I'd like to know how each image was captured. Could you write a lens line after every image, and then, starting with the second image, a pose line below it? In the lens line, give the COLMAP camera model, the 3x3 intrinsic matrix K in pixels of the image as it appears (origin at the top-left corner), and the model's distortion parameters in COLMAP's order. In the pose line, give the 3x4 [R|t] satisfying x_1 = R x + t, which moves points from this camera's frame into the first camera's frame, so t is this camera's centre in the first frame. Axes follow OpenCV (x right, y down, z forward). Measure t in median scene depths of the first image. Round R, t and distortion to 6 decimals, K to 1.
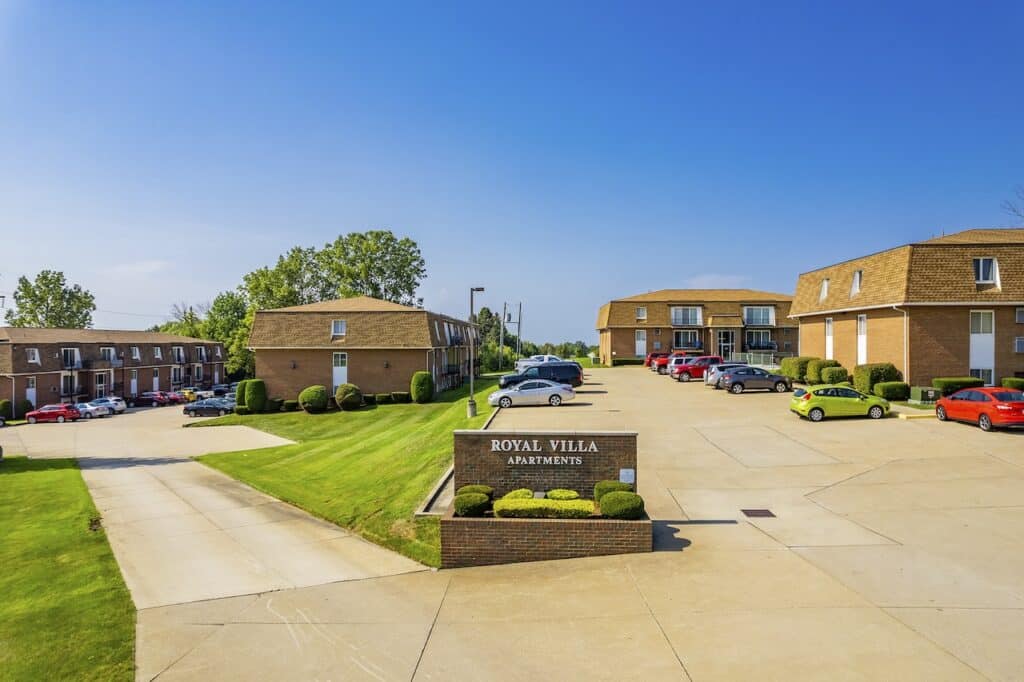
lens RADIAL K [[714.3, 0, 513.7], [0, 714.3, 339.7], [0, 0, 1]] dist [-0.006496, 0.003700]
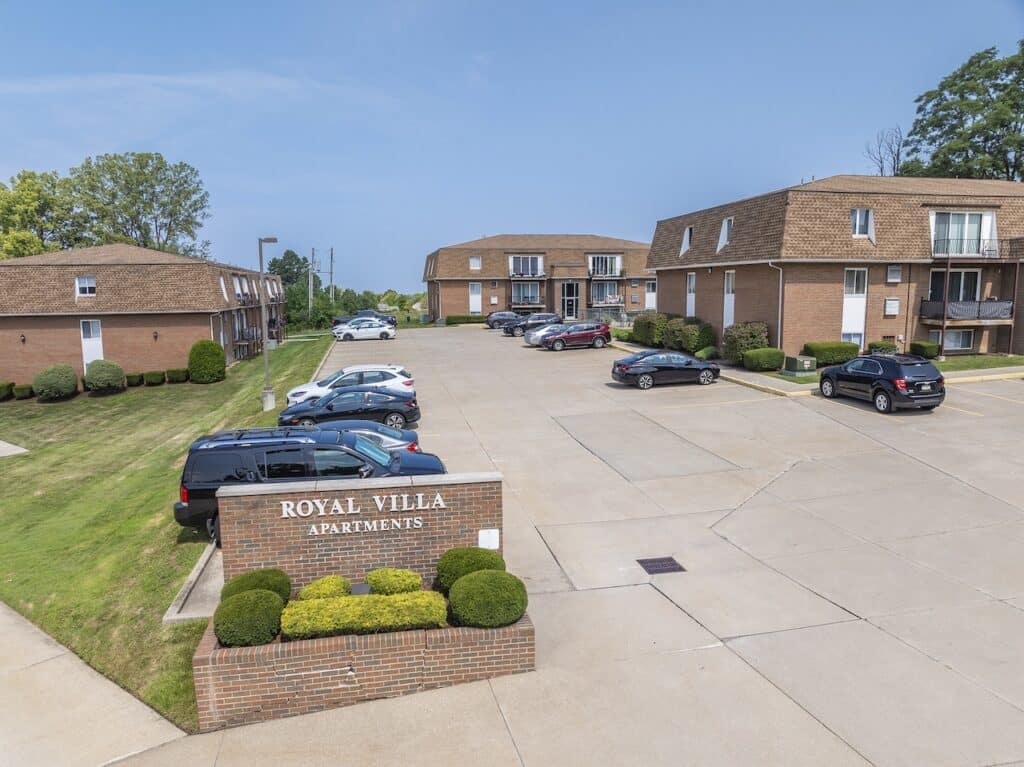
lens RADIAL K [[752.3, 0, 508.2], [0, 752.3, 387.8], [0, 0, 1]] dist [-0.020169, -0.005809]
pose [[0.973053, -0.039419, 0.227189, 0.015727], [0.006653, 0.989668, 0.143221, -0.046931], [-0.230487, -0.137850, 0.963262, 0.272863]]
